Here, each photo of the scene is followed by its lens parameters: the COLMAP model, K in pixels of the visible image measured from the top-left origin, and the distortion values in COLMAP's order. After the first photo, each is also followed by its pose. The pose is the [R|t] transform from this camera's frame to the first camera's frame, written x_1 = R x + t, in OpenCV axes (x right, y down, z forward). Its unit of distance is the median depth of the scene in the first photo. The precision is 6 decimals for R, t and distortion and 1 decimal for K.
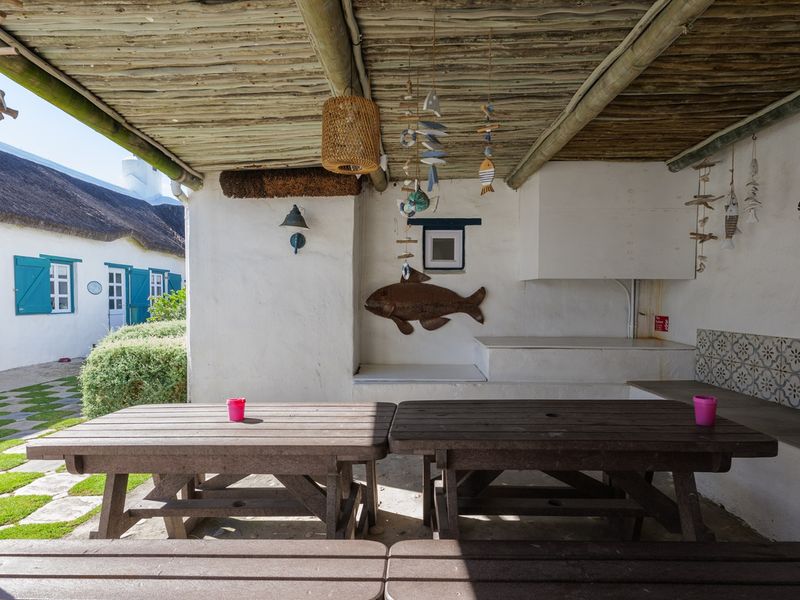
lens RADIAL K [[430.0, 0, 400.0], [0, 430.0, 314.9], [0, 0, 1]] dist [0.001669, 0.000234]
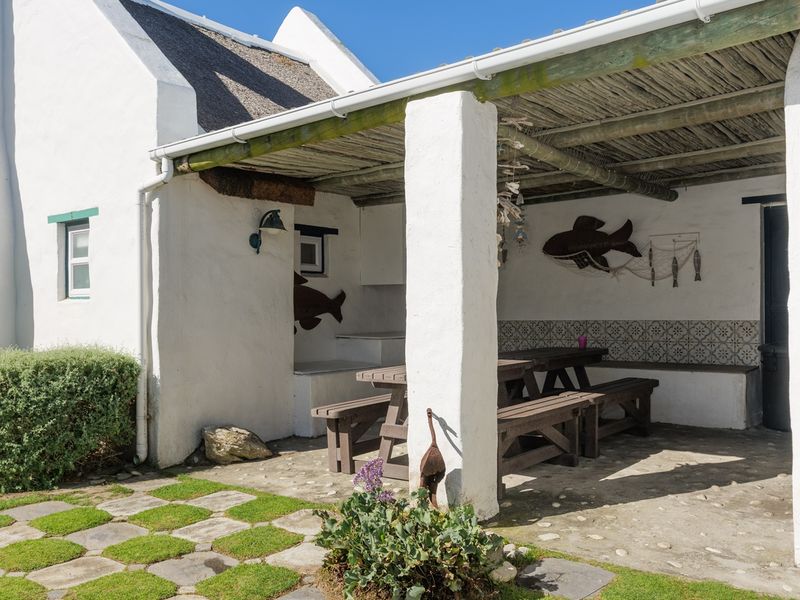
lens RADIAL K [[667.0, 0, 401.6], [0, 667.0, 317.0], [0, 0, 1]] dist [0.002107, -0.000130]
pose [[0.620606, -0.012851, 0.784017, -1.079101], [0.036471, 0.999257, -0.012490, 0.033438], [-0.783274, 0.036345, 0.620614, -0.203845]]
